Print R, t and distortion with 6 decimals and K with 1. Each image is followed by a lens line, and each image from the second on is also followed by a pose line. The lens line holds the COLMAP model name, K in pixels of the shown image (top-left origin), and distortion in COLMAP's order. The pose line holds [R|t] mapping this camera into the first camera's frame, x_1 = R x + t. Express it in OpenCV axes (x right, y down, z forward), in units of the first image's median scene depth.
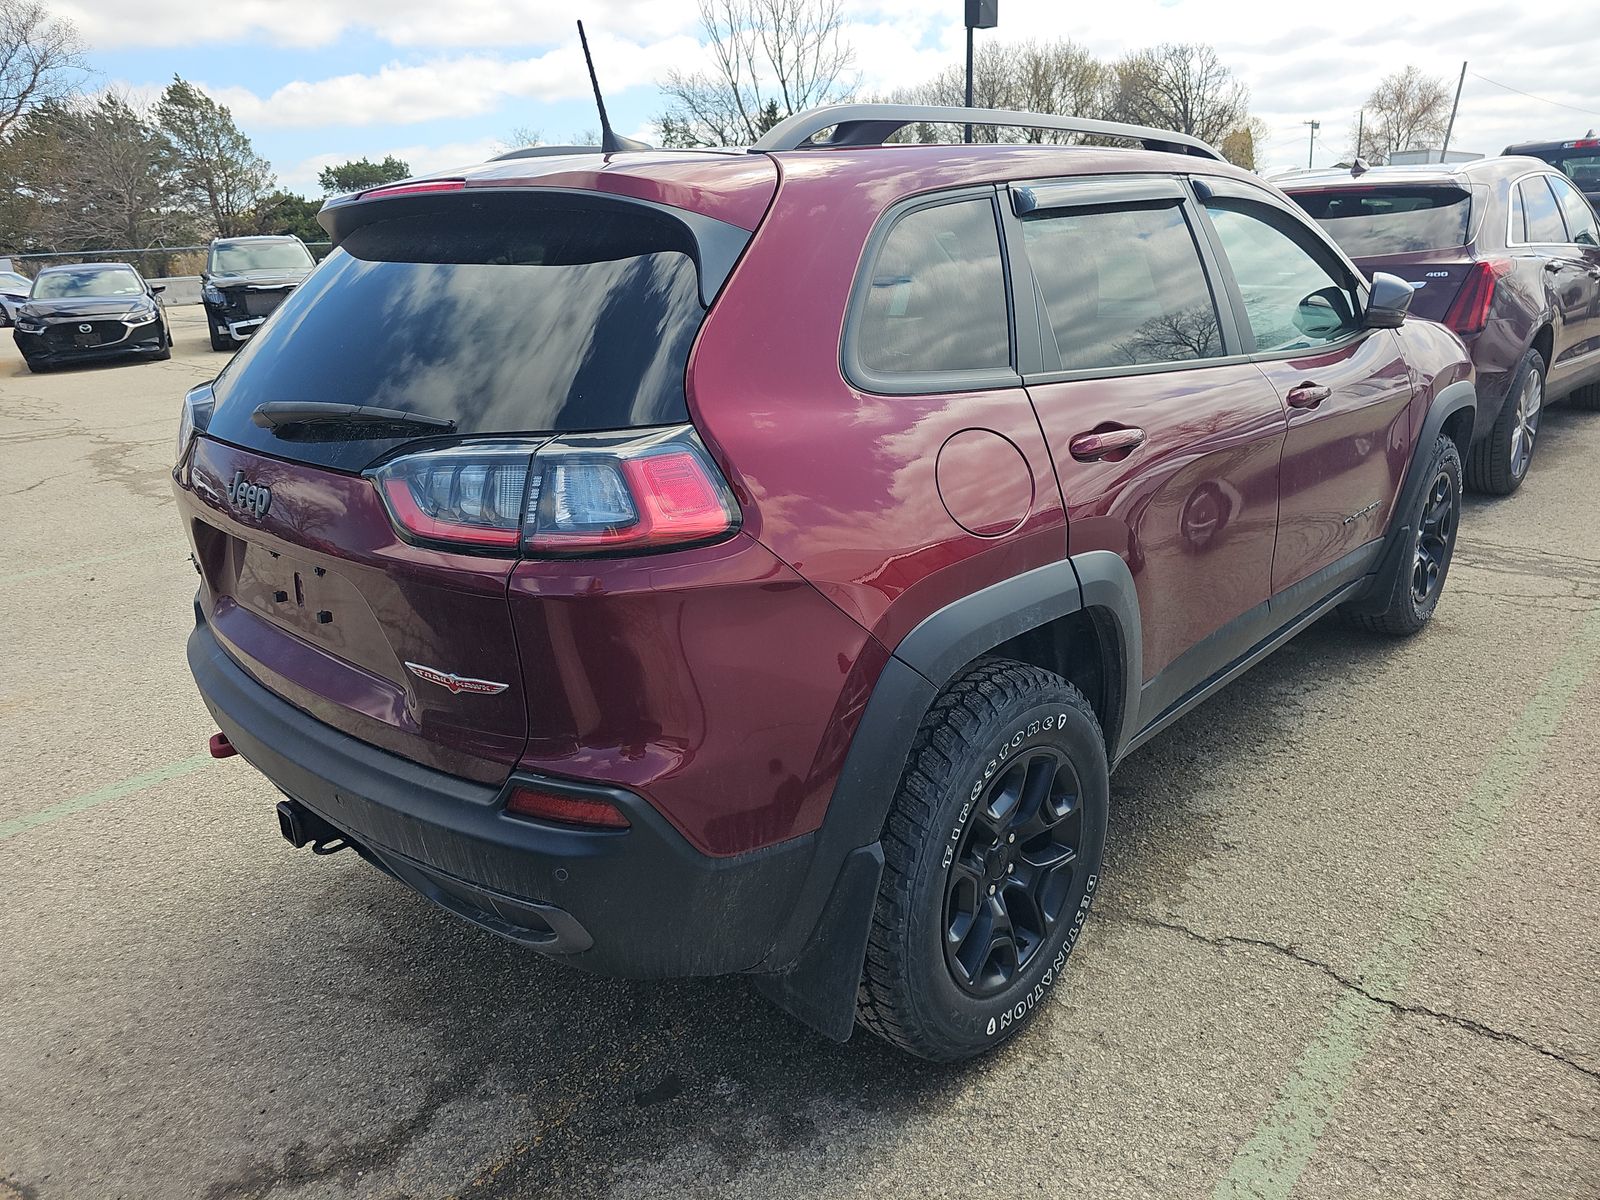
lens RADIAL K [[1059.5, 0, 800.0], [0, 1059.5, 600.0], [0, 0, 1]] dist [-0.000134, -0.003058]
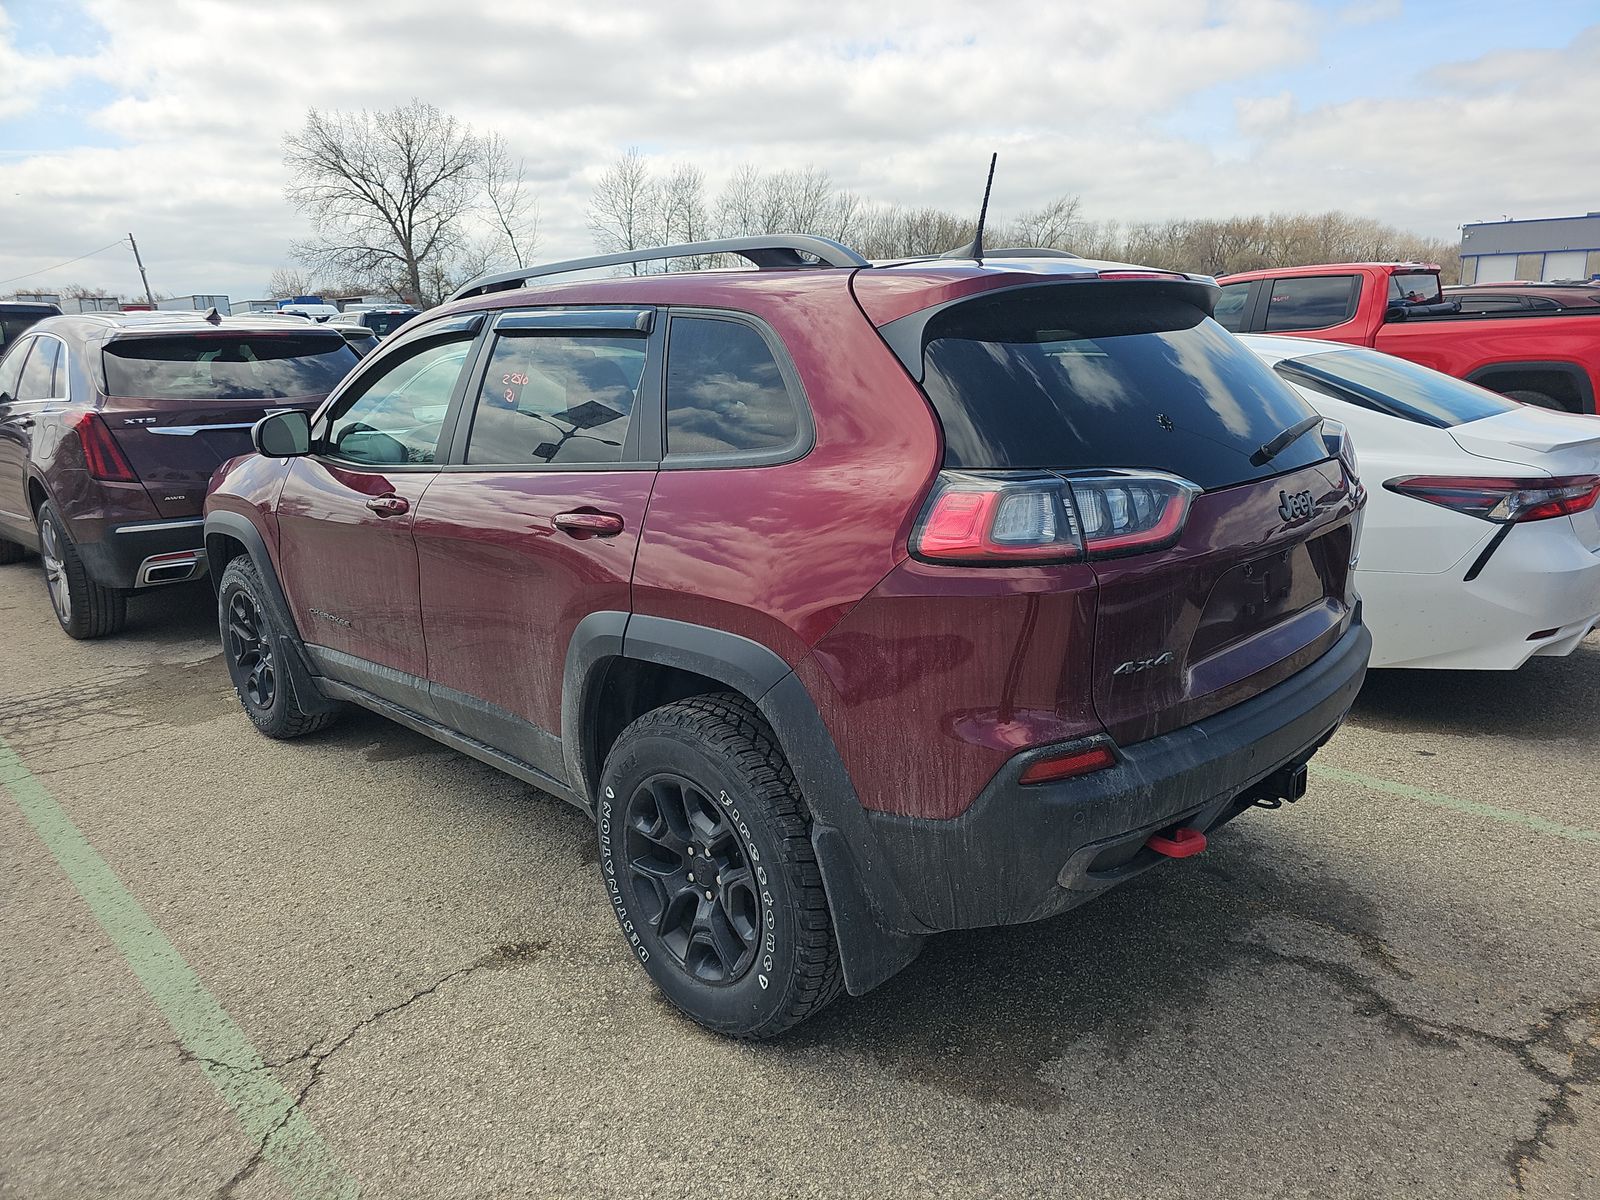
lens RADIAL K [[1097.8, 0, 810.8], [0, 1097.8, 616.8], [0, 0, 1]] dist [0.045397, -0.043202]
pose [[0.014156, -0.206089, 0.978431, -1.500281], [0.360275, 0.913855, 0.187274, -0.346915], [-0.932739, 0.349853, 0.087185, 1.196363]]
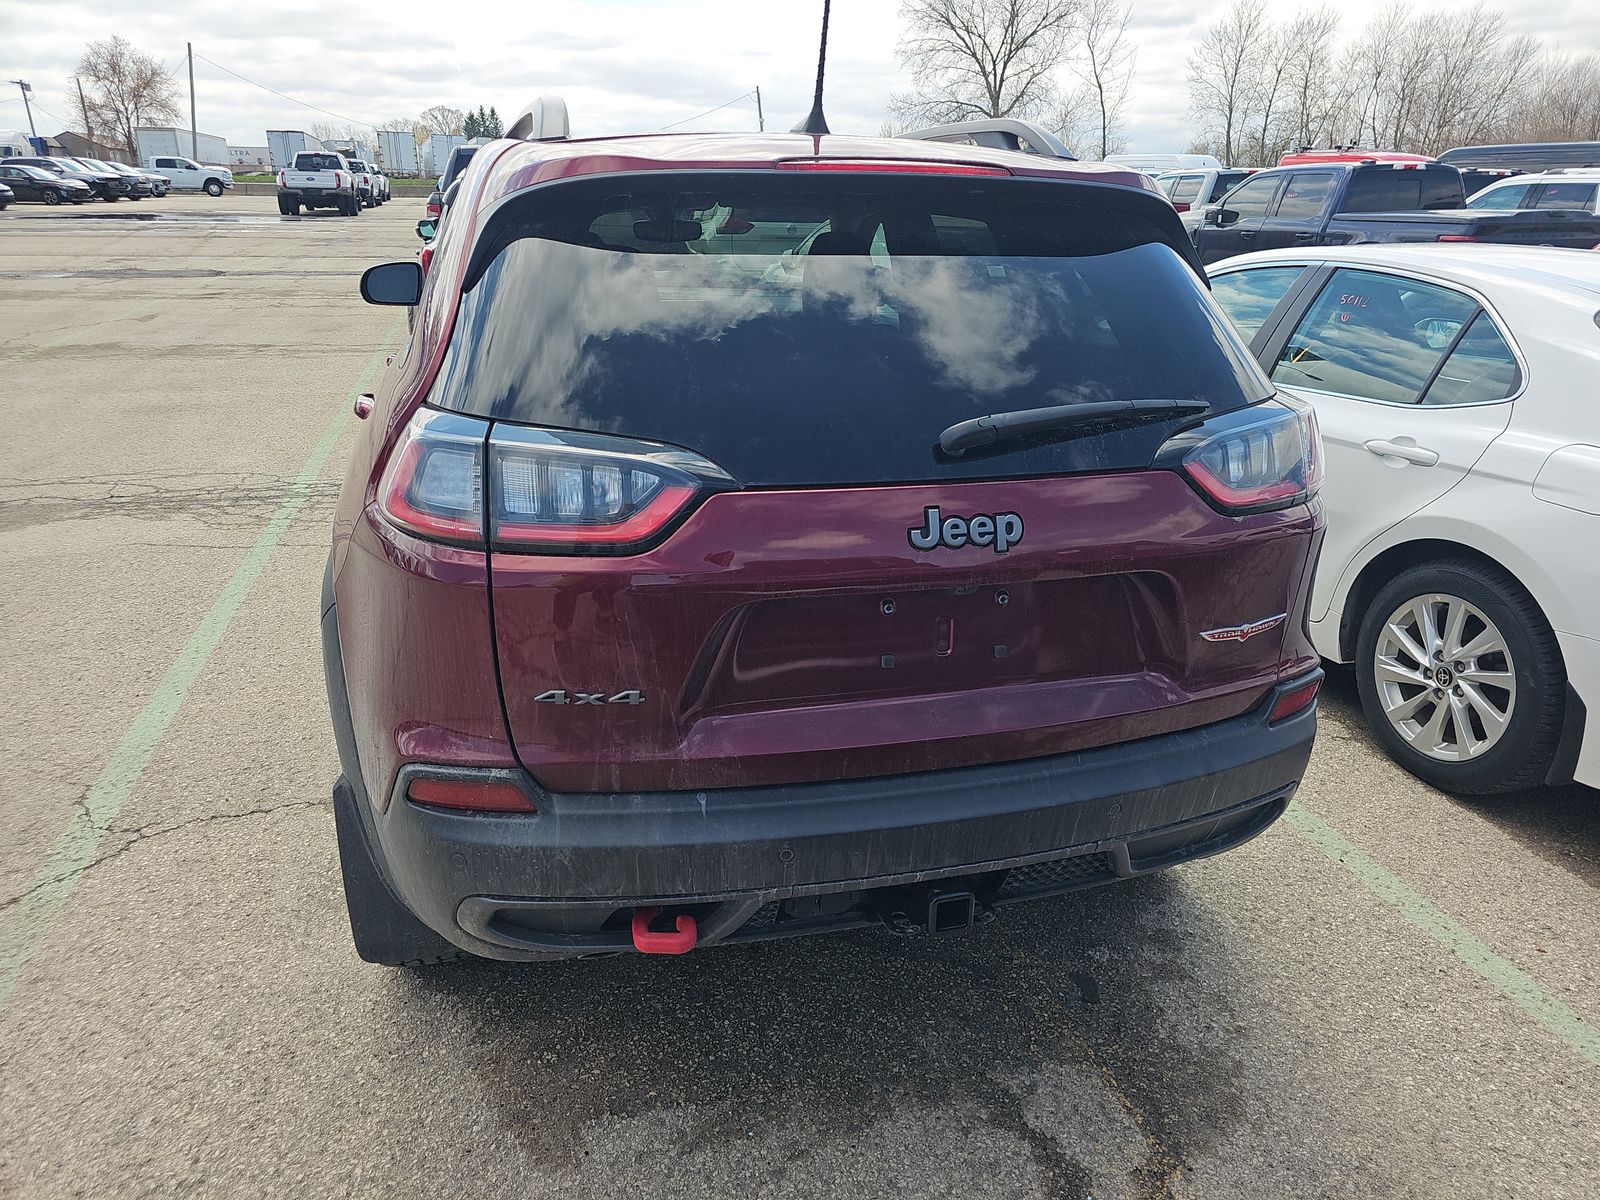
lens RADIAL K [[1079.2, 0, 800.0], [0, 1079.2, 600.0], [0, 0, 1]] dist [0.072010, -0.070918]
pose [[0.512485, -0.244070, 0.823279, -1.081878], [0.240230, 0.961223, 0.135424, -0.157122], [-0.824408, 0.128373, 0.551246, 0.520768]]
